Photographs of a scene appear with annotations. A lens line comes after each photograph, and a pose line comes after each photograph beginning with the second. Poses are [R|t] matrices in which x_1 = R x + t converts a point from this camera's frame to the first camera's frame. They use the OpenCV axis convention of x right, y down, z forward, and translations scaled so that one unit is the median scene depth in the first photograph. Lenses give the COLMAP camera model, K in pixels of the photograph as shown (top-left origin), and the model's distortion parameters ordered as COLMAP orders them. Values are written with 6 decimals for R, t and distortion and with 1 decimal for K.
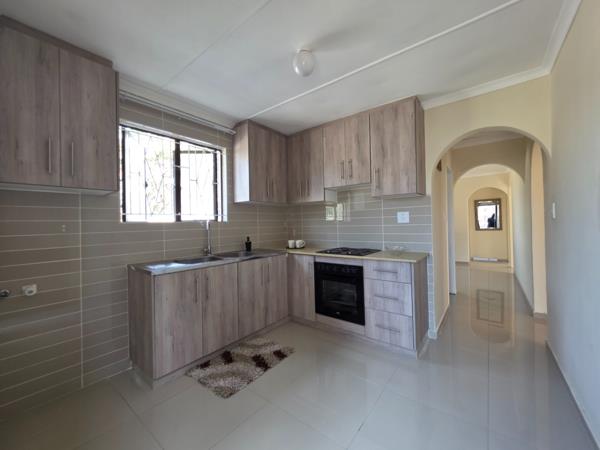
lens RADIAL K [[244.0, 0, 300.0], [0, 244.0, 225.0], [0, 0, 1]] dist [-0.000233, -0.000096]
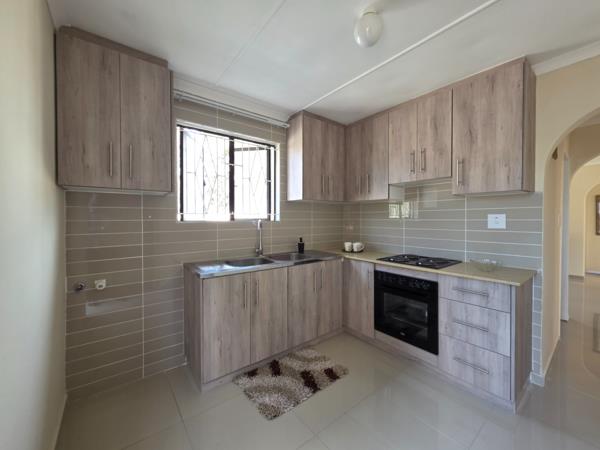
lens RADIAL K [[244.0, 0, 300.0], [0, 244.0, 225.0], [0, 0, 1]] dist [-0.000233, -0.000096]
pose [[0.972143, 0.023475, -0.233210, 0.000377], [-0.018295, 0.999536, 0.024350, -0.029142], [0.233673, -0.019405, 0.972122, 0.116131]]
